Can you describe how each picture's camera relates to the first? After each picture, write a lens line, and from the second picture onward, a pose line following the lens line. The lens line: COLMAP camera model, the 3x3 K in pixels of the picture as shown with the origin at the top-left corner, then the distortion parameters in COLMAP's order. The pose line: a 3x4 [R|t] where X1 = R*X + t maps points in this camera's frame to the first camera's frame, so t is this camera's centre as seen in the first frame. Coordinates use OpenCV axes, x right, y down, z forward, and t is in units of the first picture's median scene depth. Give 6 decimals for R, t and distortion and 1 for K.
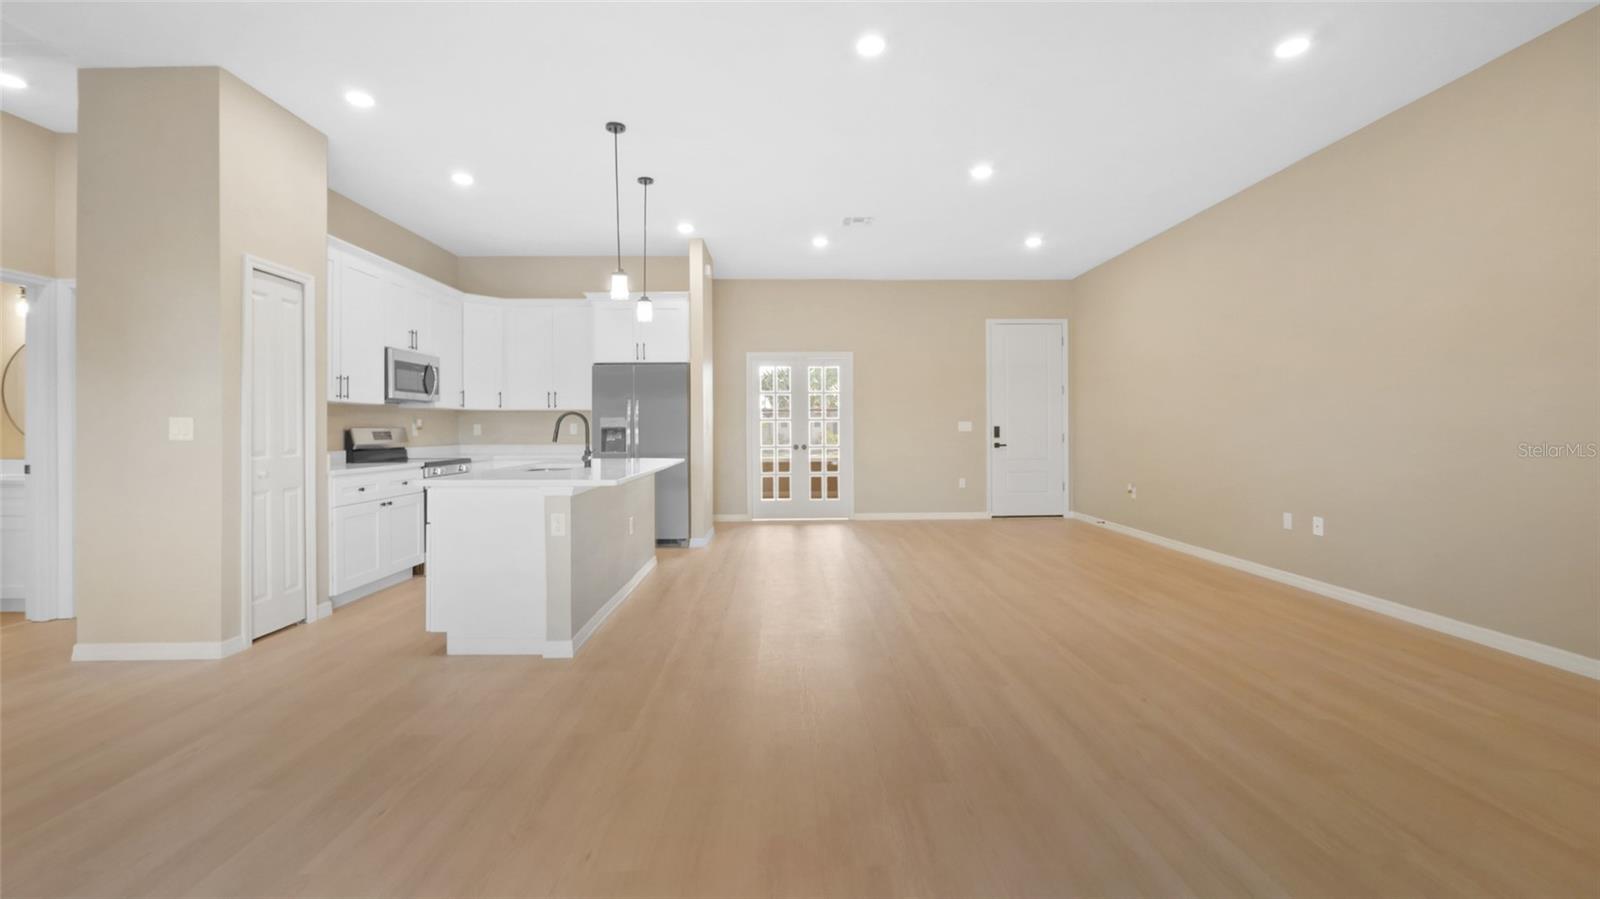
lens RADIAL K [[675.2, 0, 795.8], [0, 675.2, 431.4], [0, 0, 1]] dist [-0.006830, -0.000045]
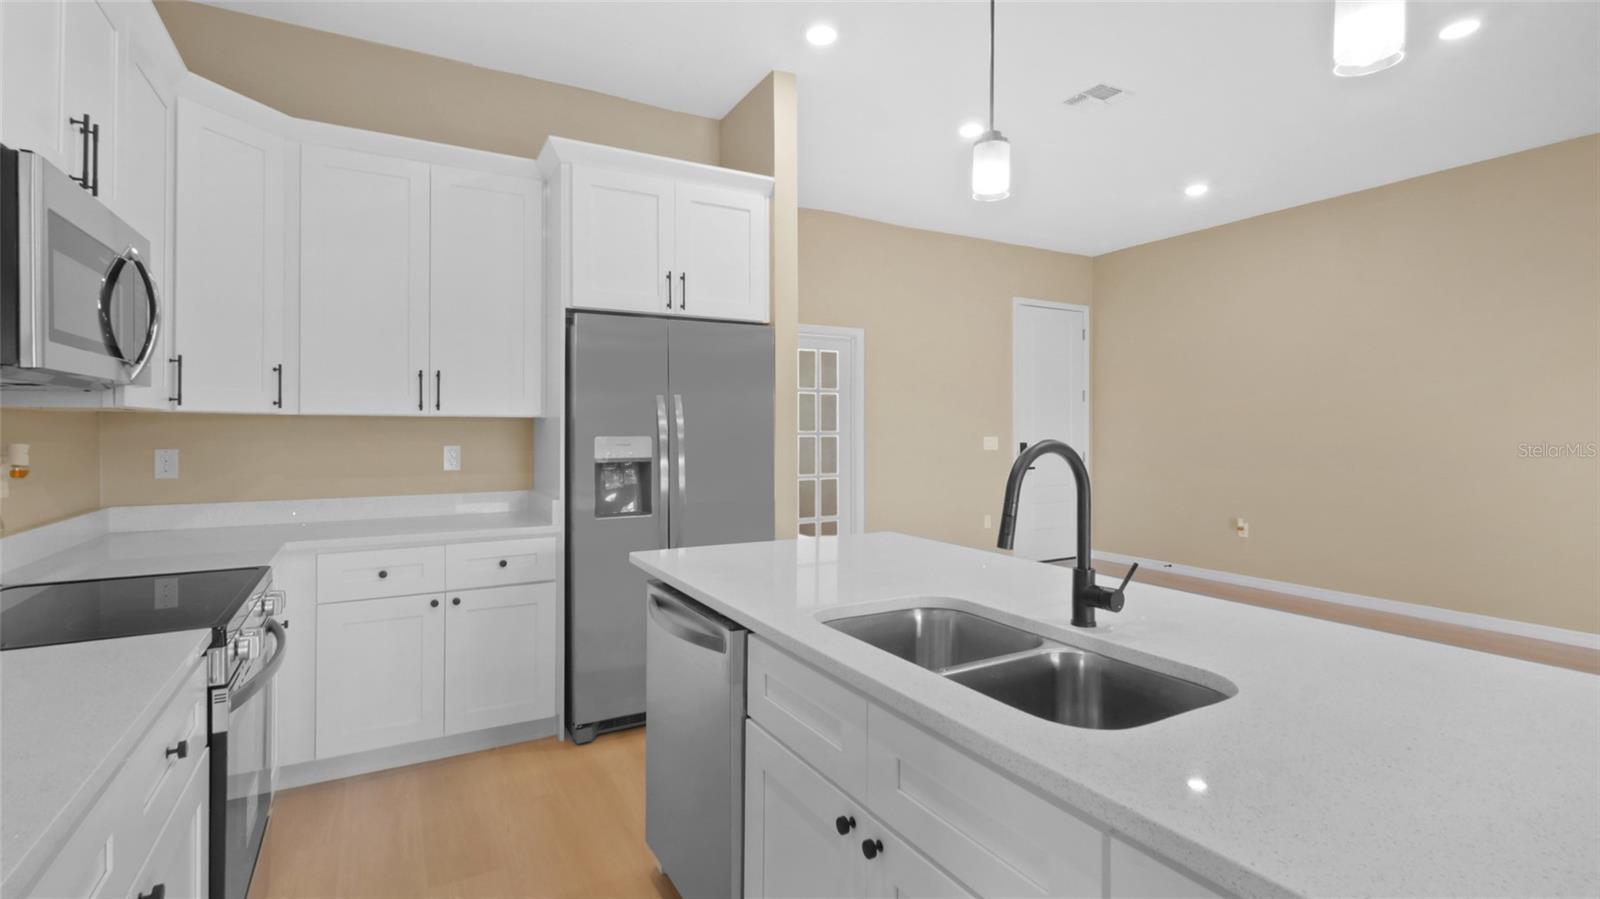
lens RADIAL K [[735.0, 0, 795.6], [0, 735.0, 423.3], [0, 0, 1]] dist [-0.000149, 0.000147]
pose [[0.879951, 0.007970, 0.474997, -0.433887], [-0.001266, 0.999895, -0.014432, -0.023864], [-0.475062, 0.012099, 0.879869, 0.578151]]
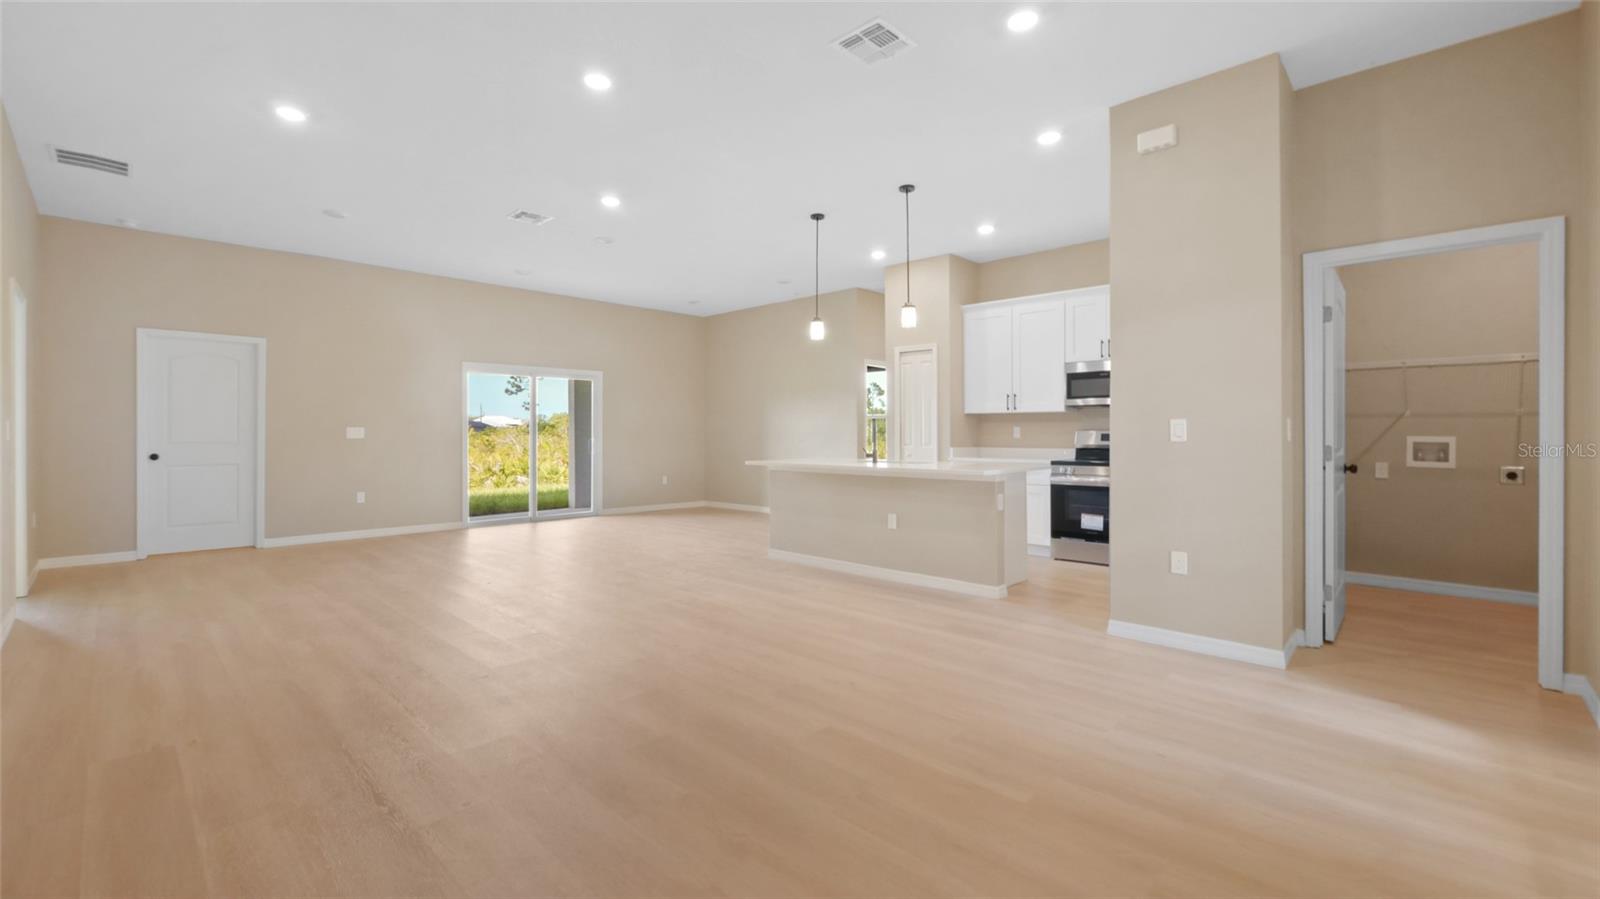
lens RADIAL K [[675.2, 0, 795.8], [0, 675.2, 431.4], [0, 0, 1]] dist [-0.006830, -0.000045]
pose [[-0.712348, 0.002611, -0.701822, 0.510321], [0.001183, 0.999996, 0.002520, -0.006784], [0.701825, 0.000965, -0.712348, 1.345328]]
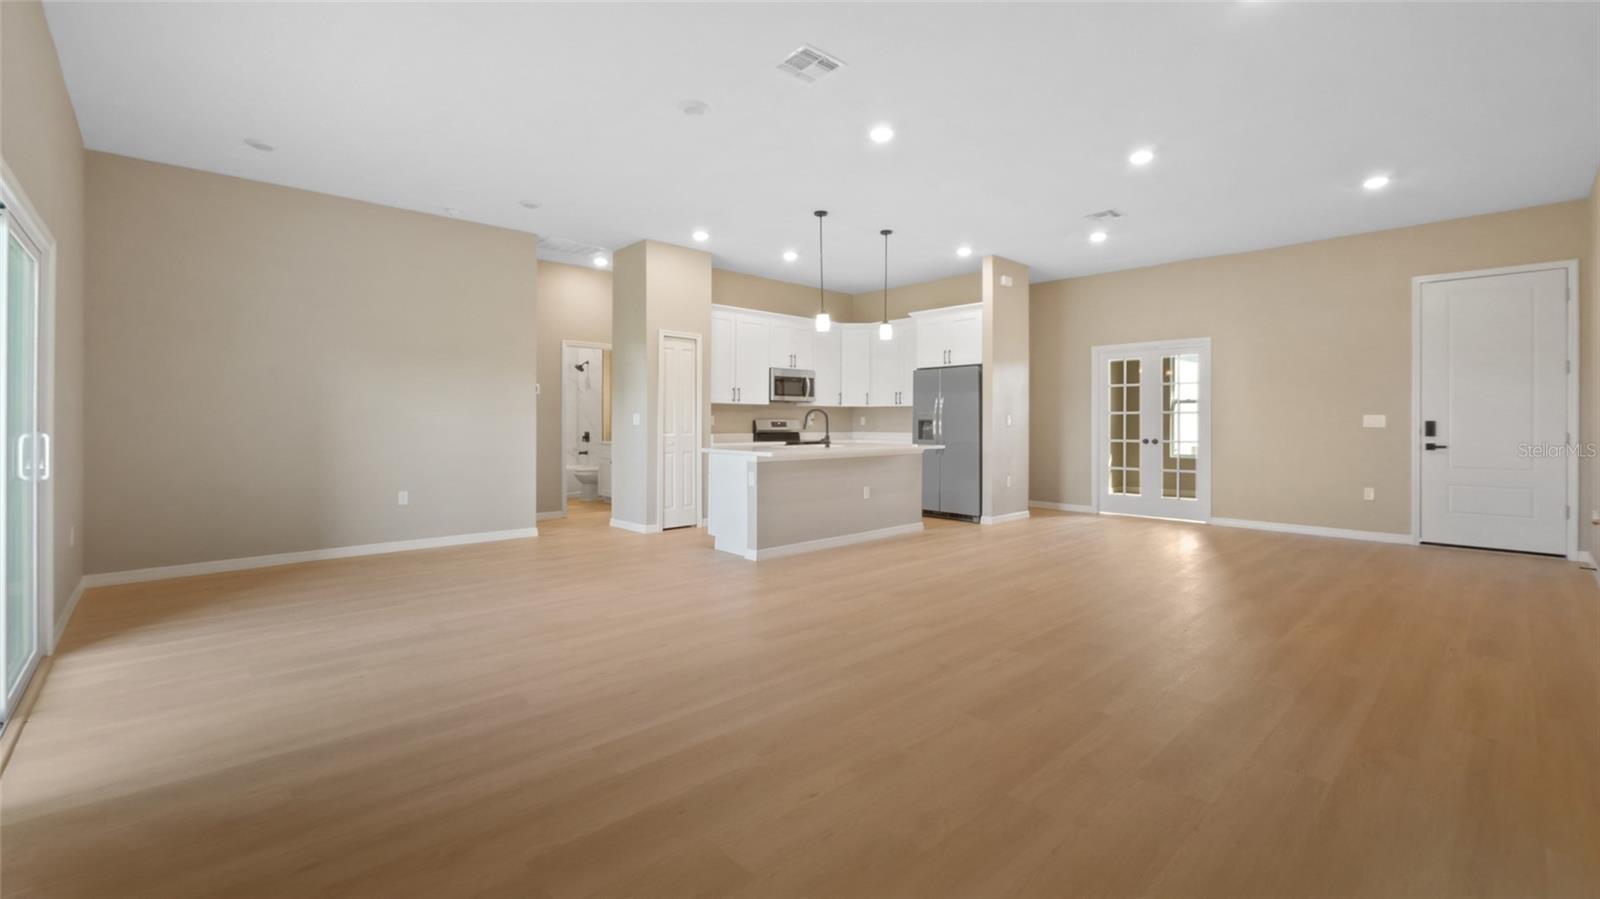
lens RADIAL K [[675.2, 0, 795.8], [0, 675.2, 431.4], [0, 0, 1]] dist [-0.006830, -0.000045]
pose [[0.668897, 0.017988, -0.743137, 0.536966], [-0.008905, 0.999829, 0.016185, -0.002765], [0.743301, -0.004209, 0.668943, -0.009631]]
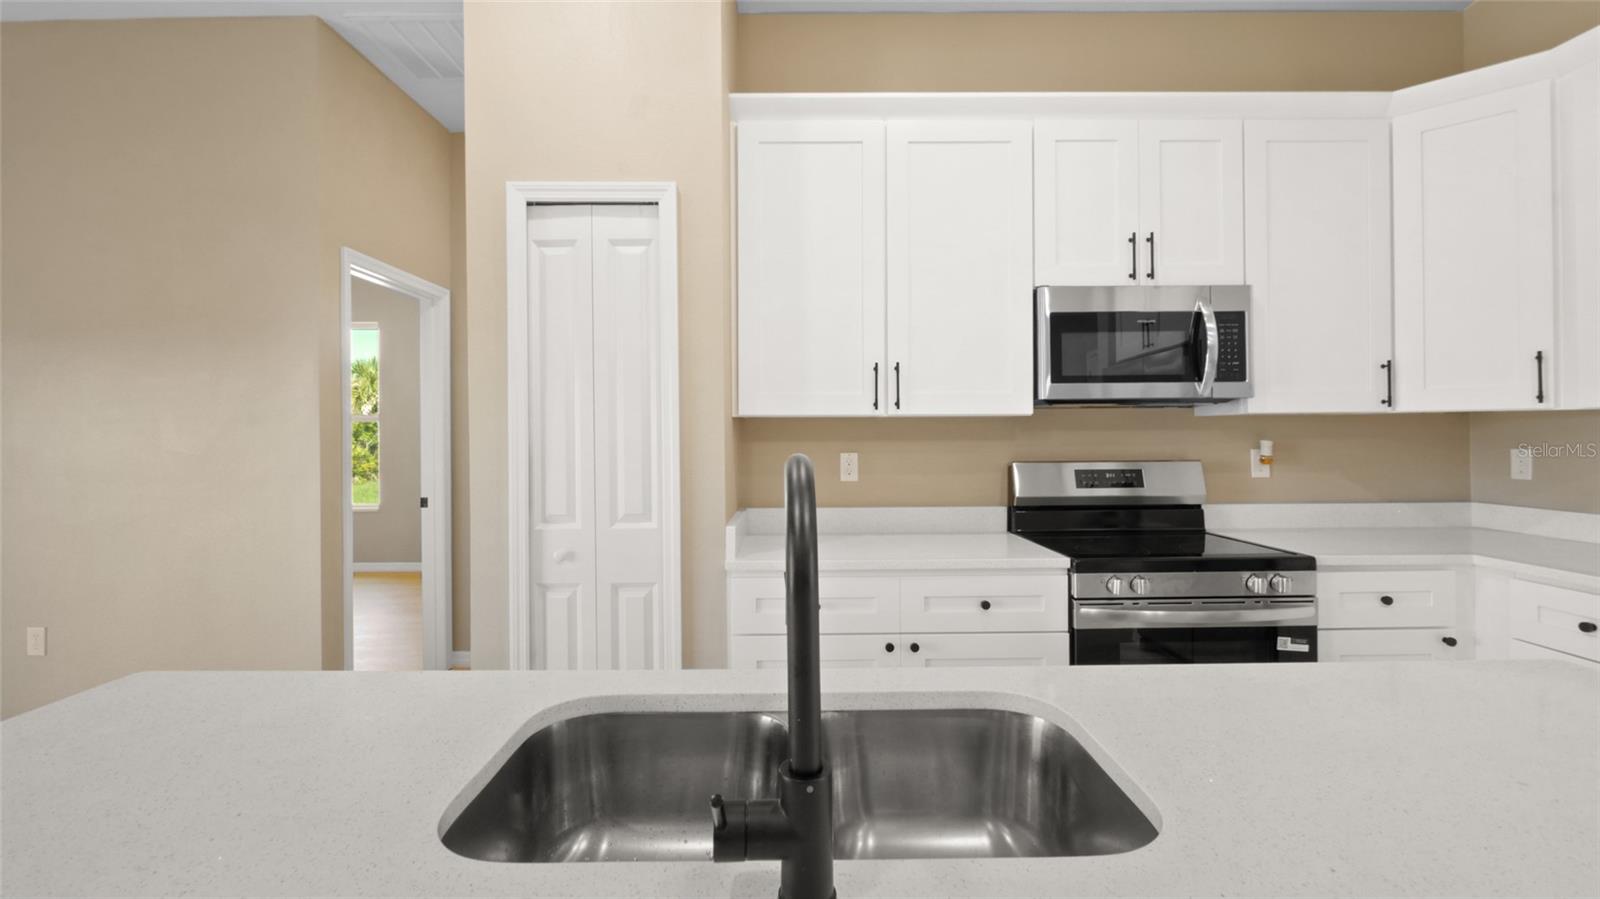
lens RADIAL K [[675.2, 0, 795.8], [0, 675.2, 431.4], [0, 0, 1]] dist [-0.006830, -0.000045]
pose [[-0.016210, 0.001226, -0.999868, -0.134880], [0.003576, 0.999993, 0.001168, -0.026371], [0.999862, -0.003557, -0.016214, 0.749179]]
